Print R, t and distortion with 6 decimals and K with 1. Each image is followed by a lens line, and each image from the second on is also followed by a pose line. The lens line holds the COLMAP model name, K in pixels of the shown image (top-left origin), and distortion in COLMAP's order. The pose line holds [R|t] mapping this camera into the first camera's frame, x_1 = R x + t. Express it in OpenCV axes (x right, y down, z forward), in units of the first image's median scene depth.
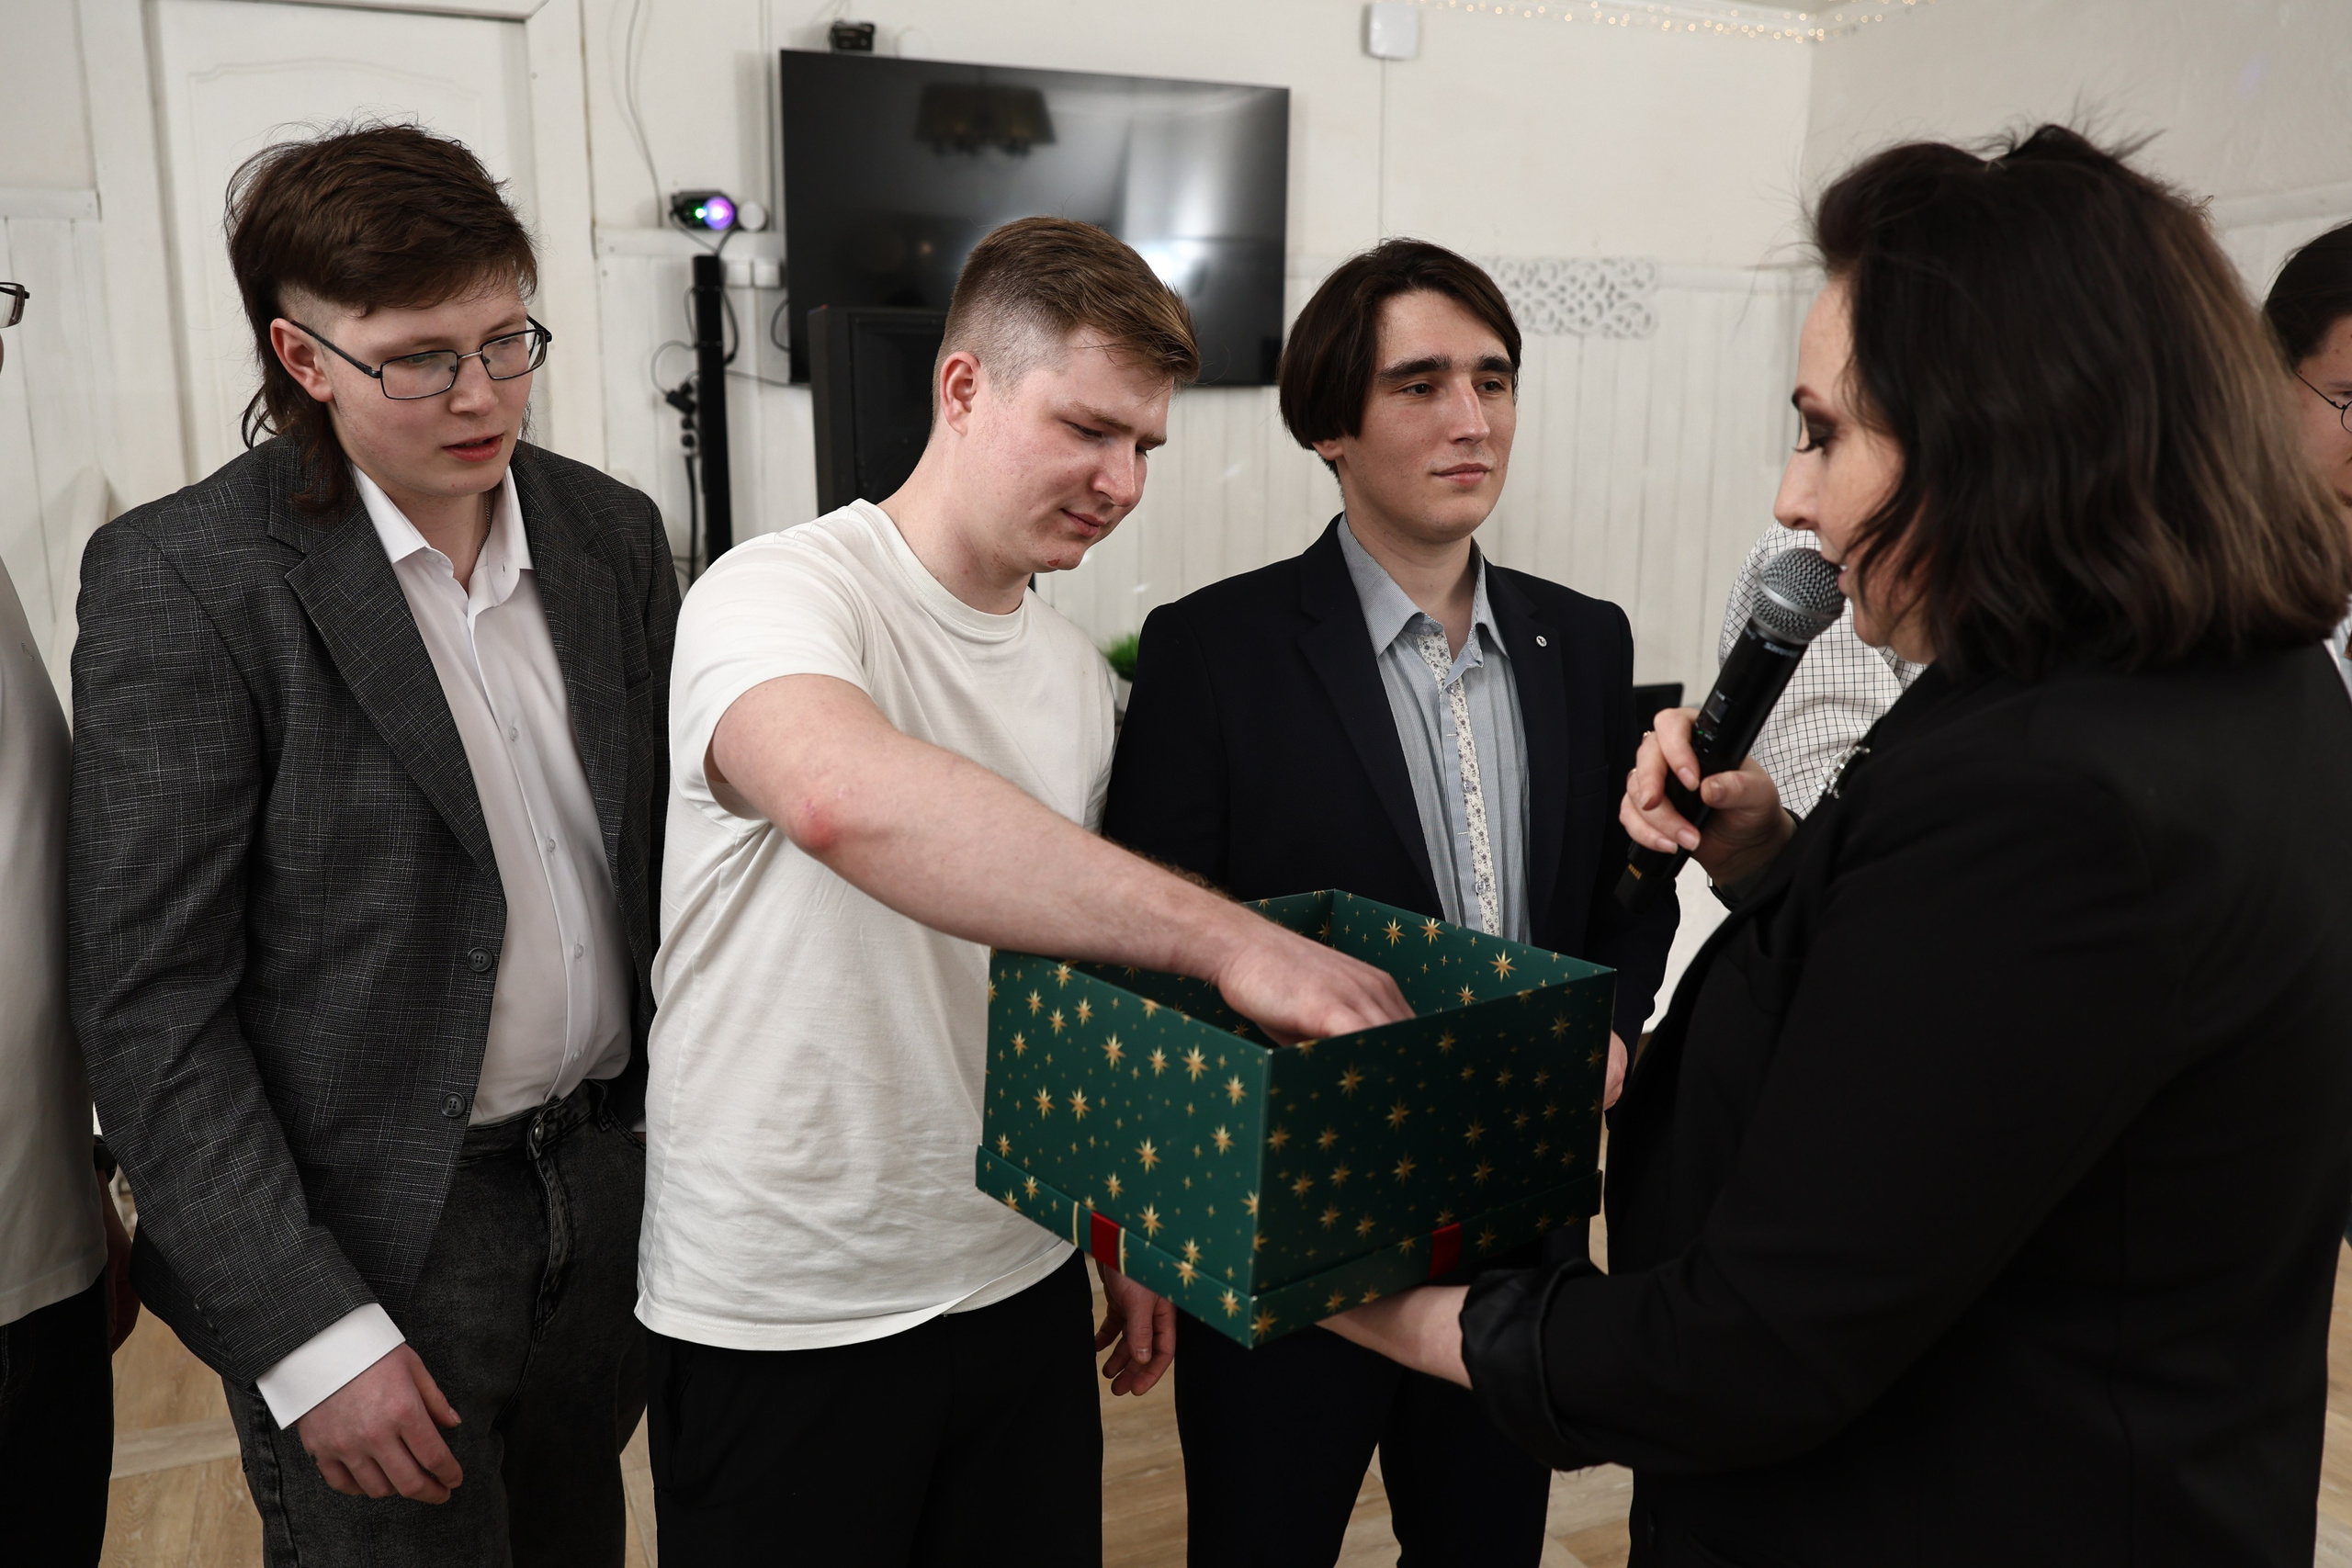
lens RADIAL K [[1860.9, 0, 1176.9], [0, 1860.9, 772.5], [0, 0, 1]] dist [0.012245, -0.019375]
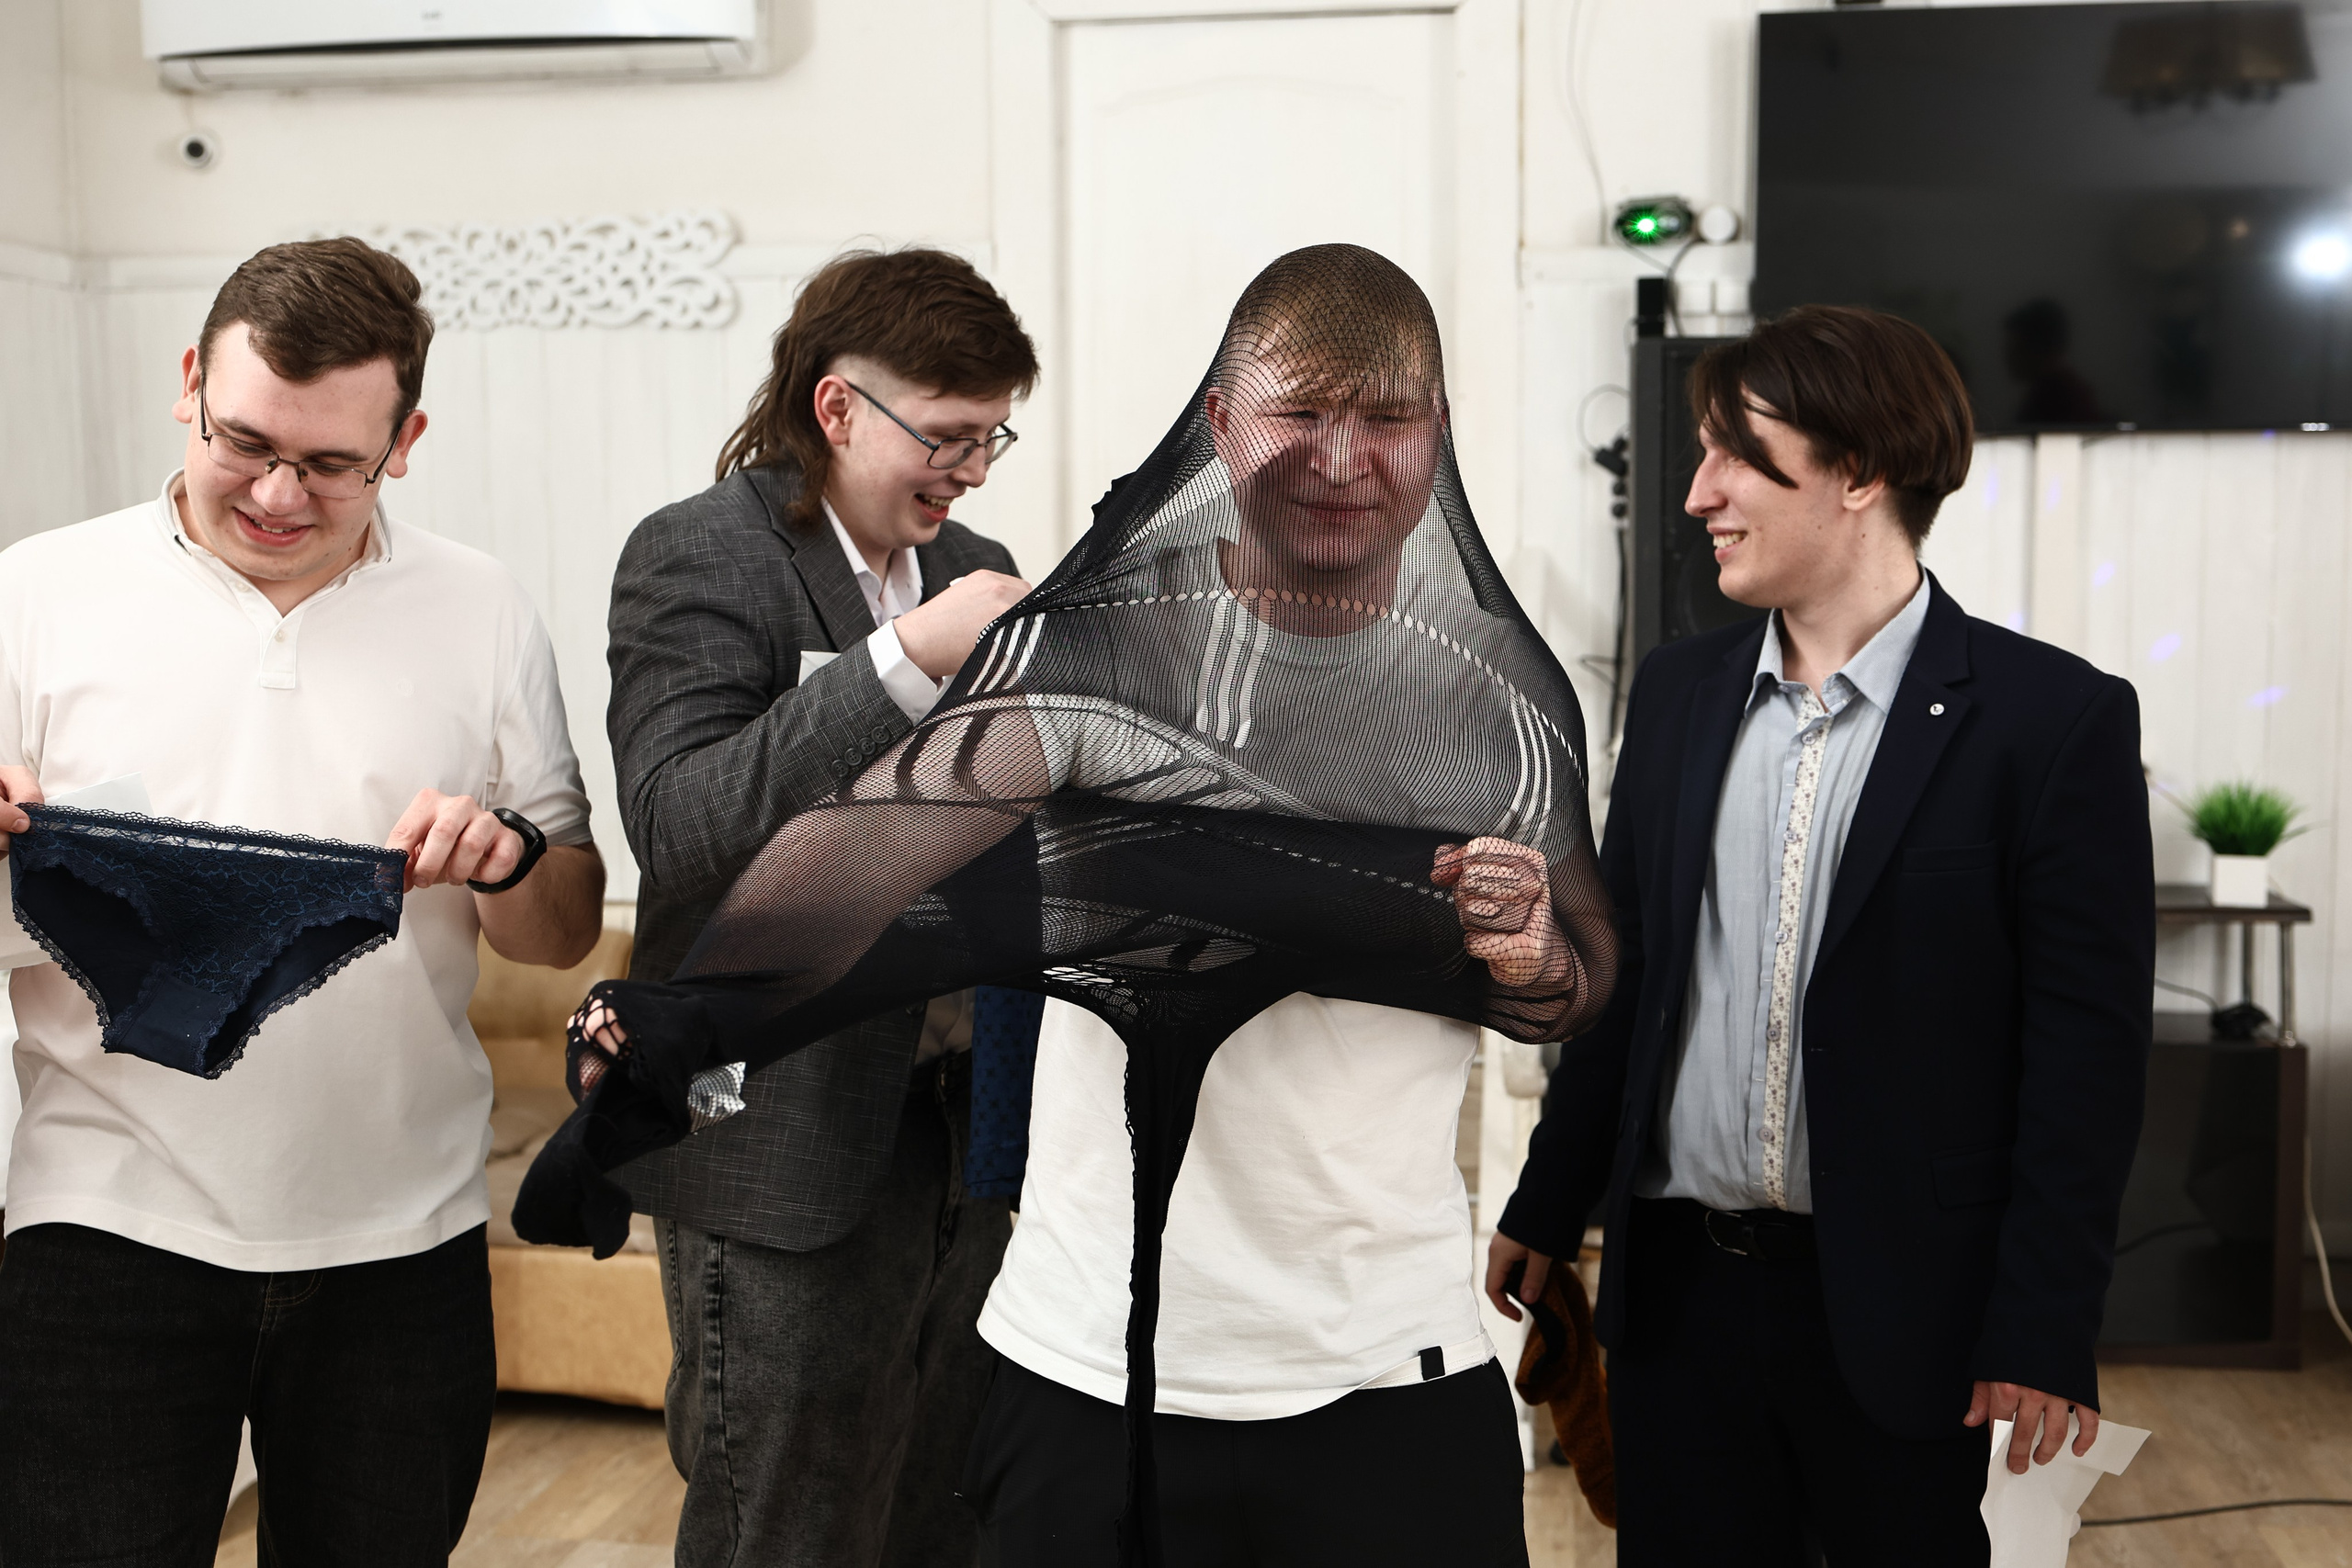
lens RADIAL K [[2881.6, 0, 1176.0], [0, 2881.6, 784.0], [0, 0, 1]] dist [0.024101, -0.024664]
pose [[0.867590, 0.038571, -0.495782, 0.184781], [-0.081335, 0.994568, -0.064957, 0.030930], [0.490583, 0.096680, 0.866014, -0.133482]]
